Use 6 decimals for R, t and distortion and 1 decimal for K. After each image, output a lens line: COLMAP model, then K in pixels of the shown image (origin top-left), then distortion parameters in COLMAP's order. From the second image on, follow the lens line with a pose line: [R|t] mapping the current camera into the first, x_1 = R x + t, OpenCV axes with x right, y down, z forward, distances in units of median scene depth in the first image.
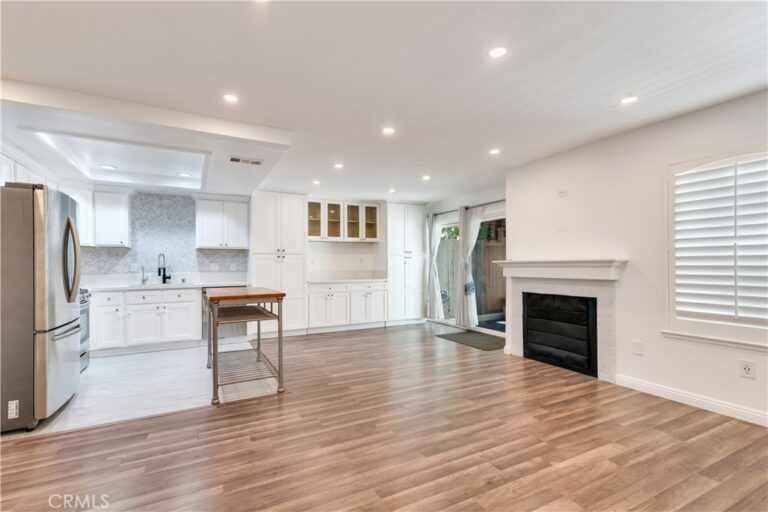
lens RADIAL K [[352.9, 0, 381.7], [0, 352.9, 265.6], [0, 0, 1]] dist [0.002037, 0.000188]
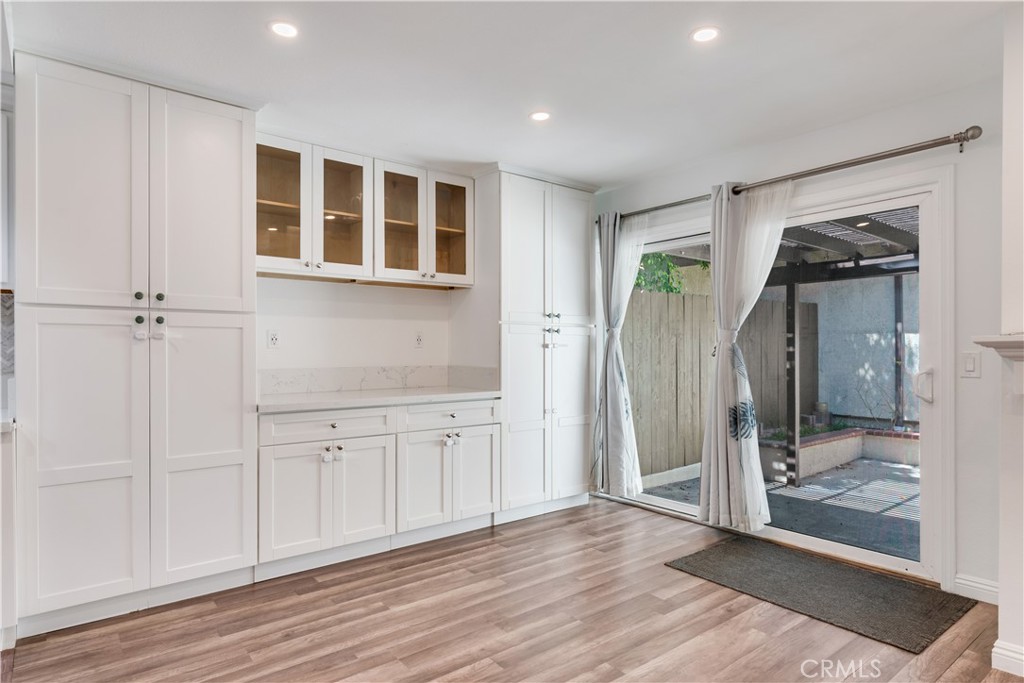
lens RADIAL K [[576.5, 0, 511.7], [0, 576.5, 352.5], [0, 0, 1]] dist [0.000513, -0.000114]
pose [[0.983186, 0.001806, 0.182598, -0.084713], [-0.001627, 0.999998, -0.001135, 0.000435], [-0.182599, 0.000819, 0.983187, 0.479646]]
